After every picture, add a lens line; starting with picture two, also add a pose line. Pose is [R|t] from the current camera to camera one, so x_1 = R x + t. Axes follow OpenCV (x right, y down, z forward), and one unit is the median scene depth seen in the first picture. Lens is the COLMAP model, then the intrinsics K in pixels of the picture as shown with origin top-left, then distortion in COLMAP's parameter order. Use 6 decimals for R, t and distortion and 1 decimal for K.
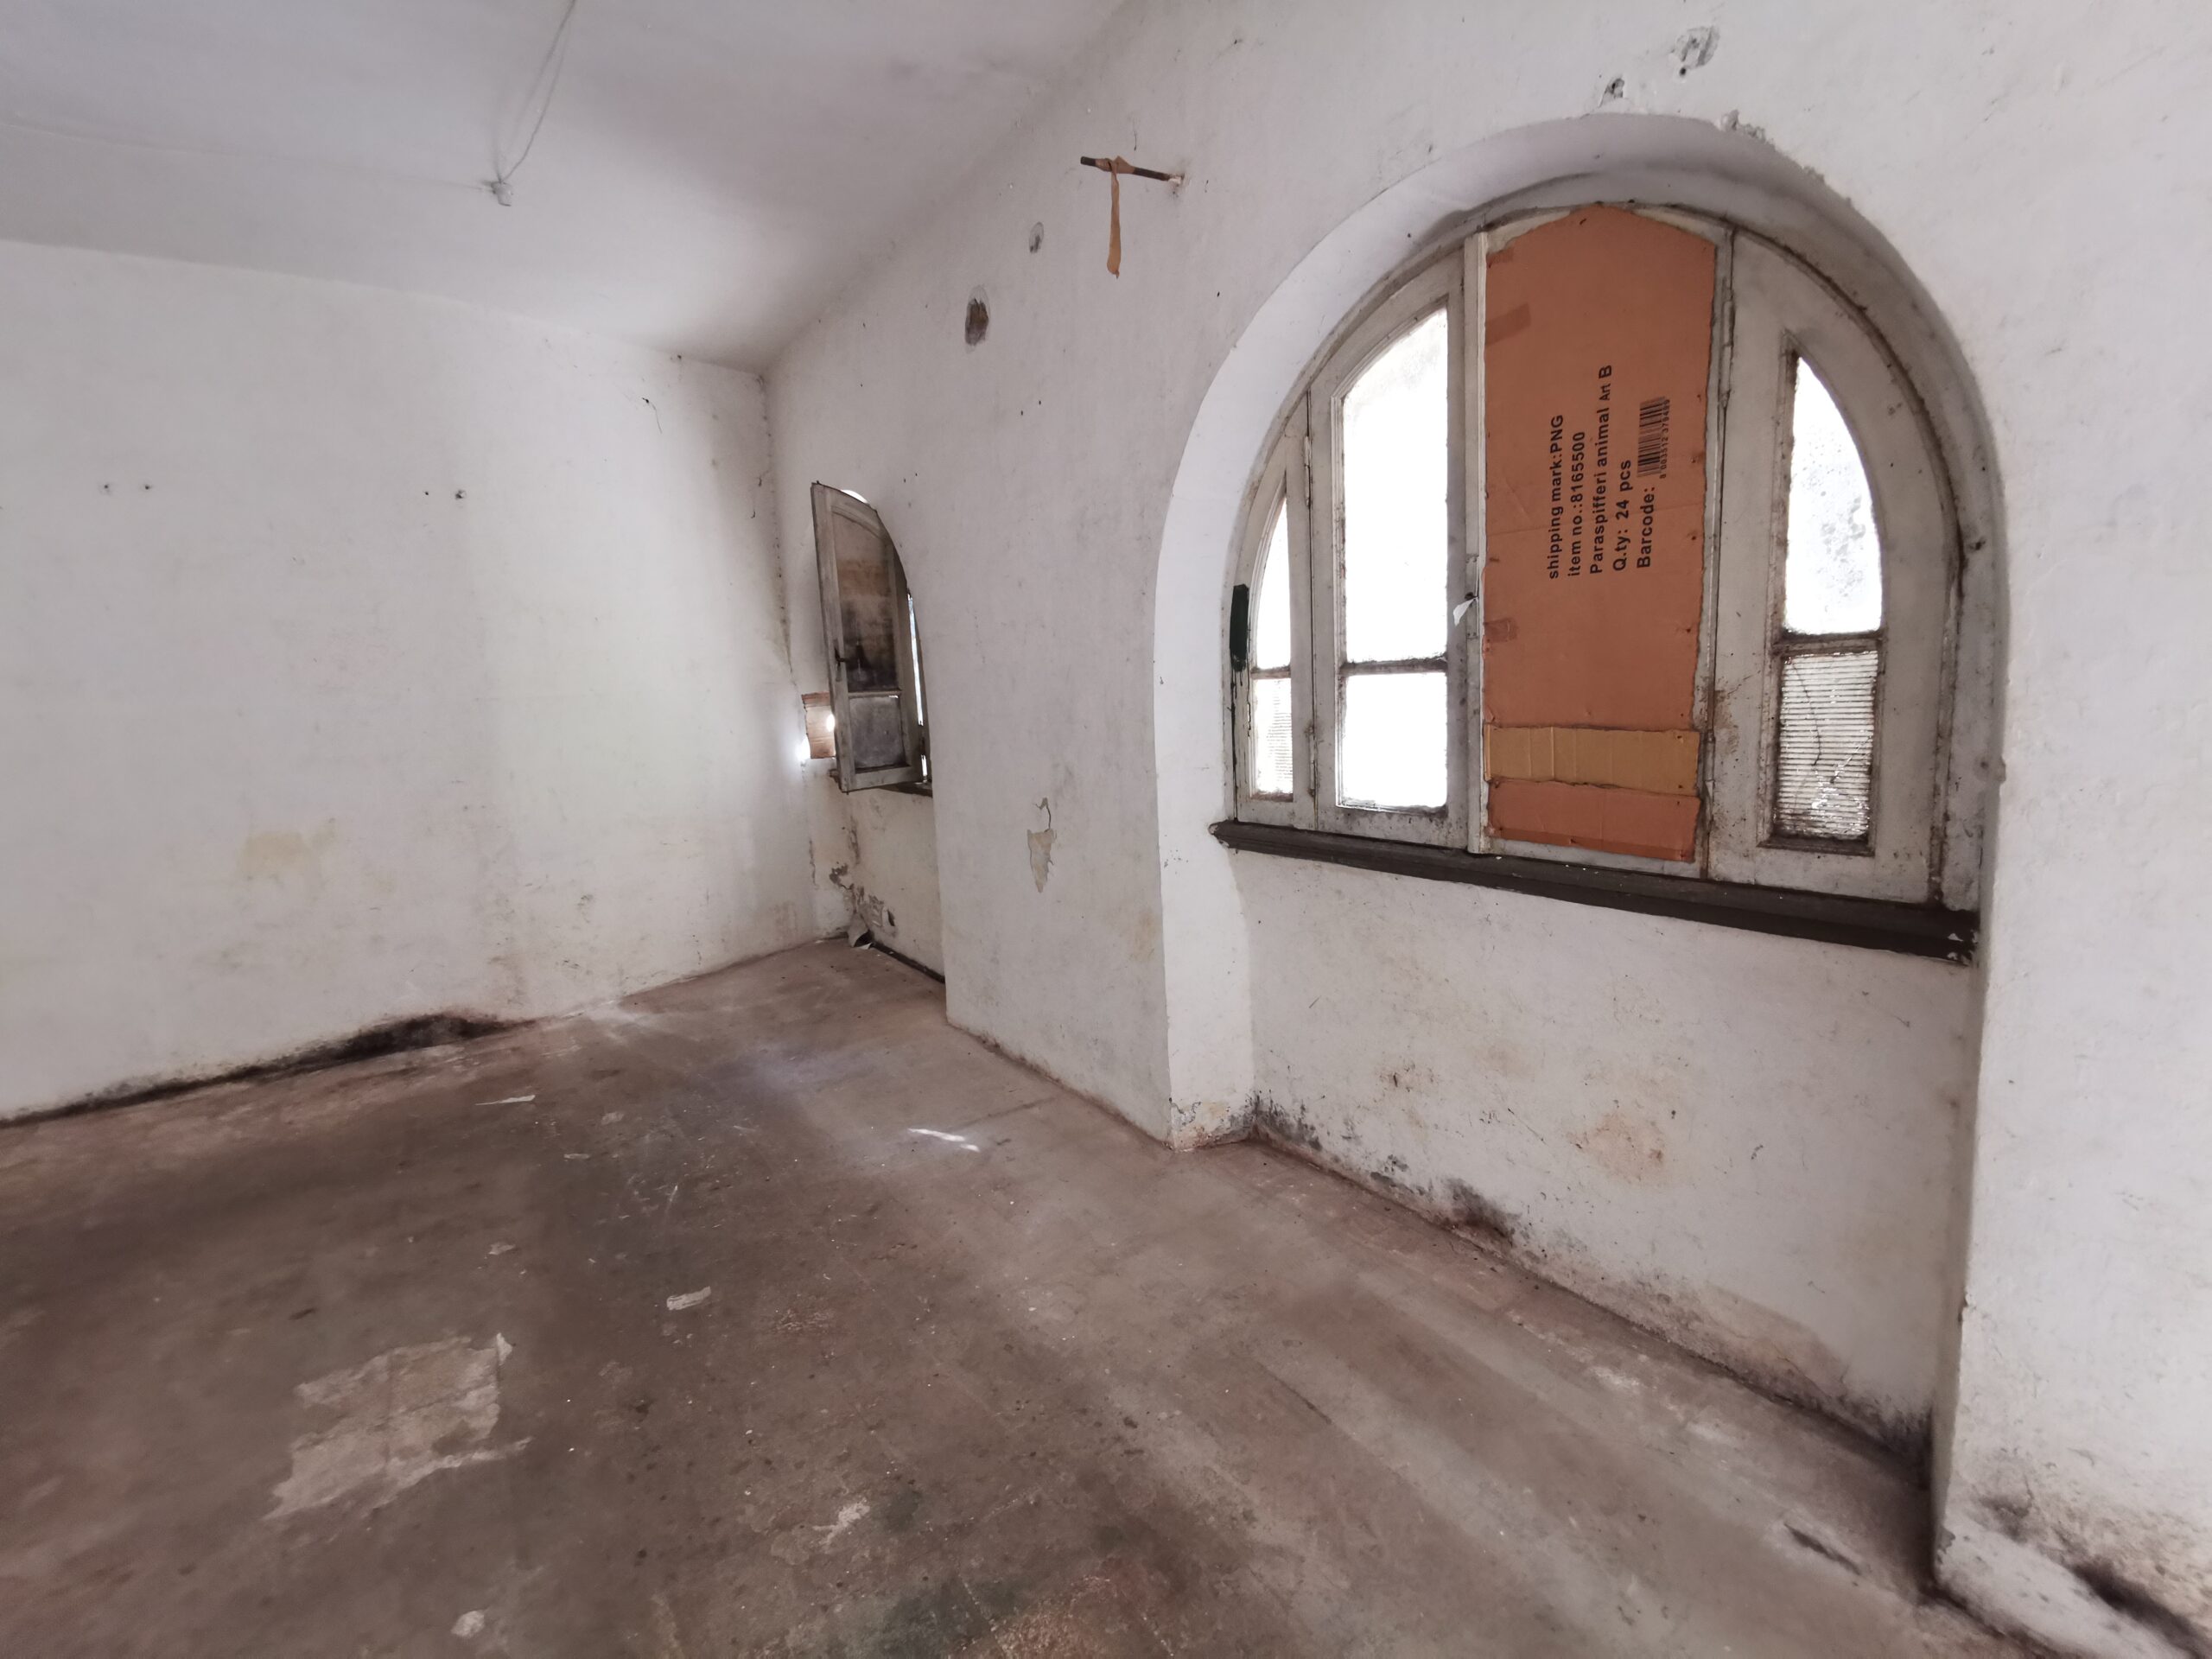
lens RADIAL K [[1023.3, 0, 1106.0], [0, 1023.3, 829.5], [0, 0, 1]] dist [0.007871, 0.000092]
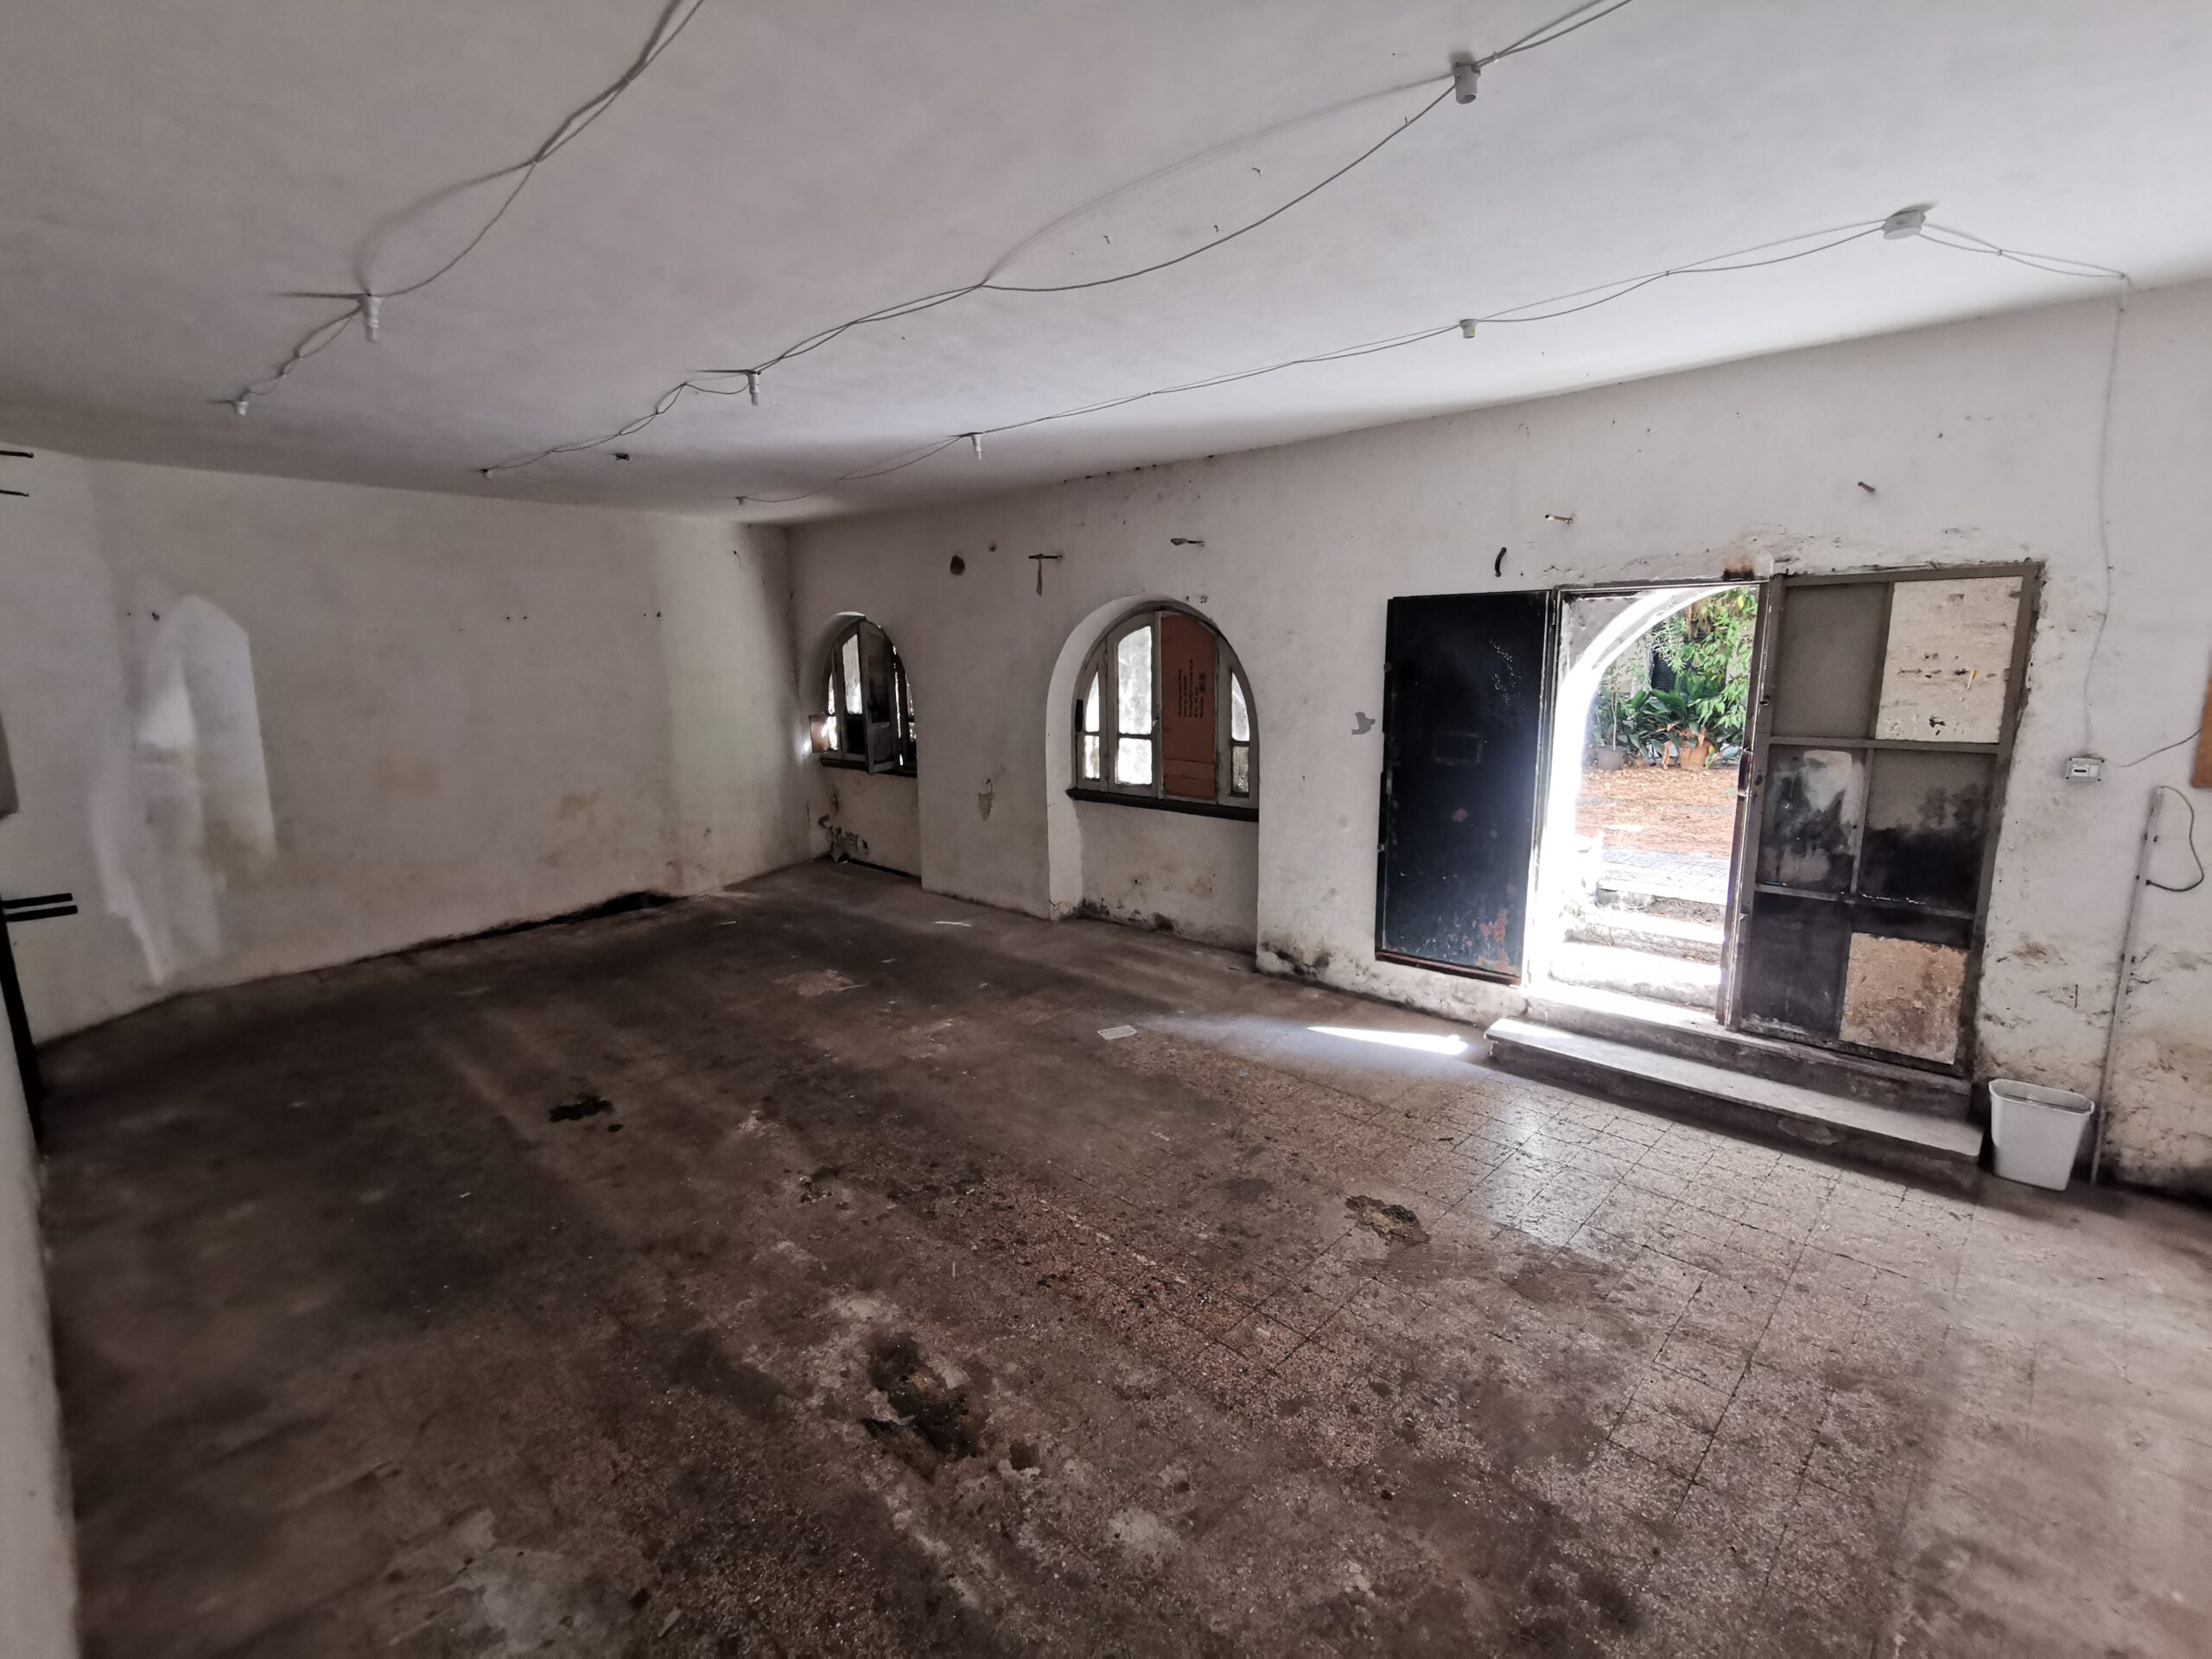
lens RADIAL K [[1024.9, 0, 1106.0], [0, 1024.9, 829.5], [0, 0, 1]] dist [-0.010078, 0.018517]
pose [[0.974350, -0.005994, 0.224958, -0.410375], [-0.000504, 0.999585, 0.028817, 0.021023], [-0.225037, -0.028191, 0.973942, -1.642012]]
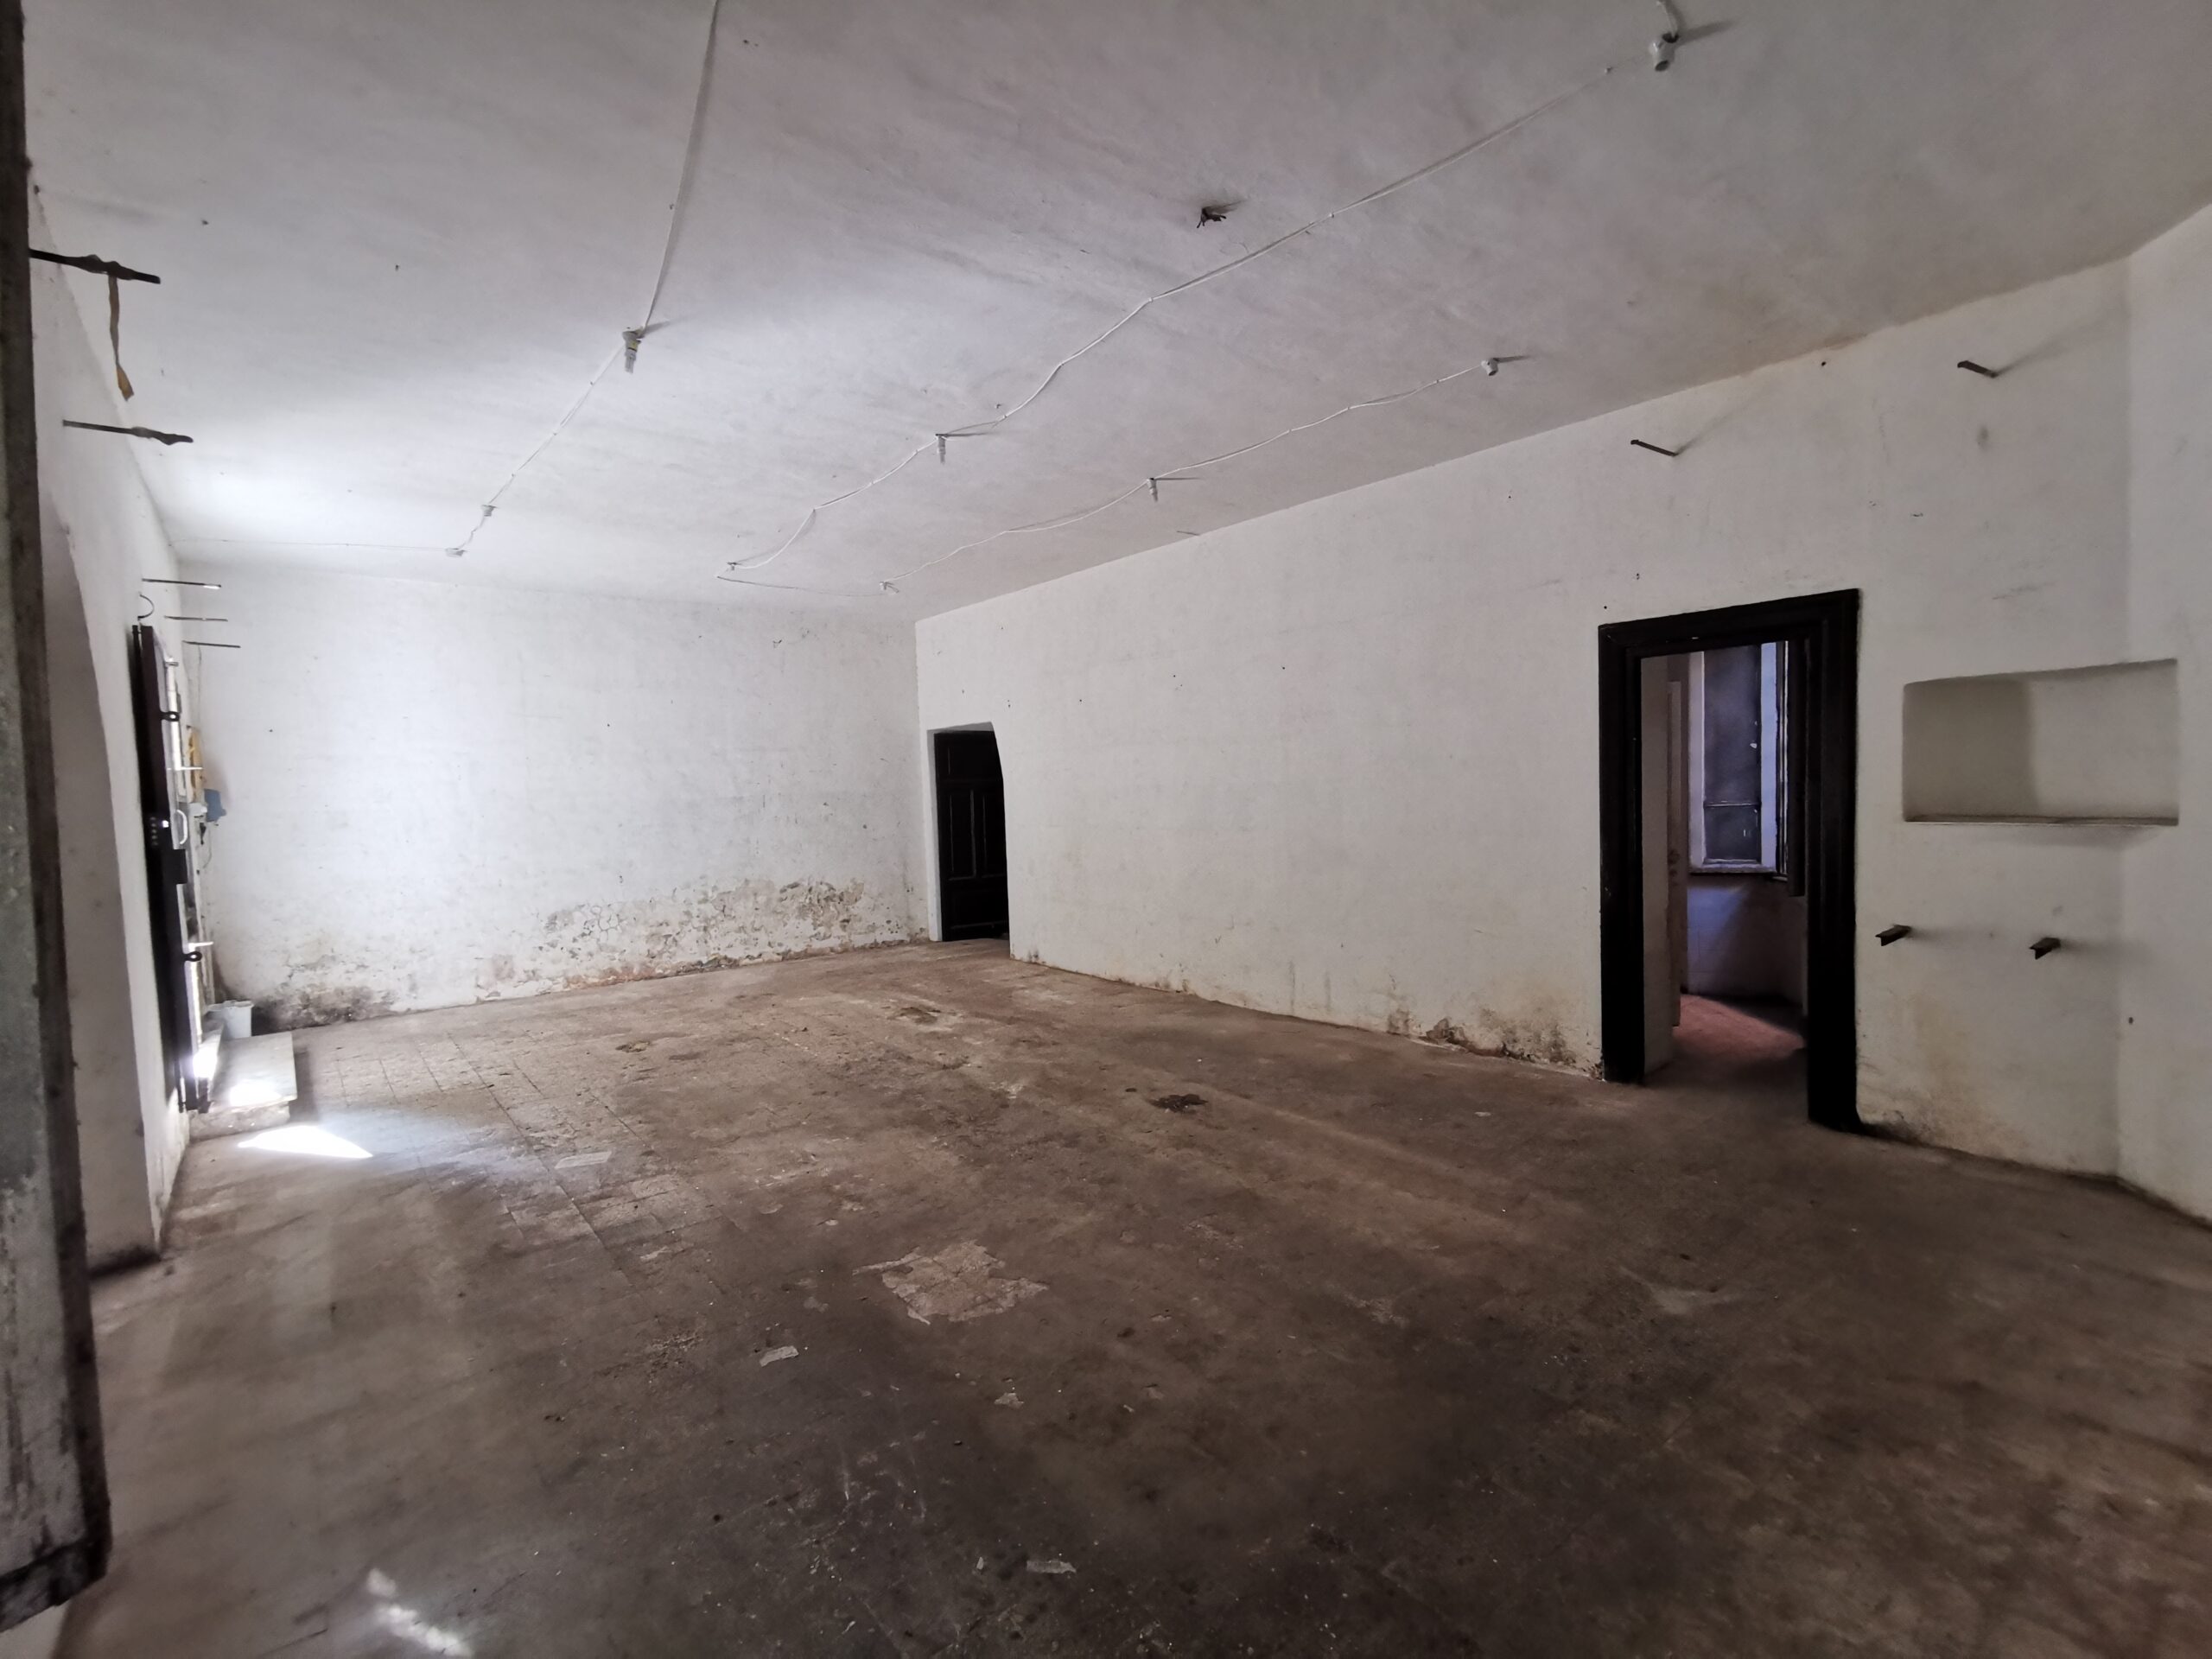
lens RADIAL K [[1023.3, 0, 1106.0], [0, 1023.3, 829.5], [0, 0, 1]] dist [0.007871, 0.000092]
pose [[-0.992441, 0.085284, -0.088241, -0.641034], [0.067834, 0.980456, 0.184675, -0.261289], [0.102267, 0.177293, -0.978830, 1.828537]]
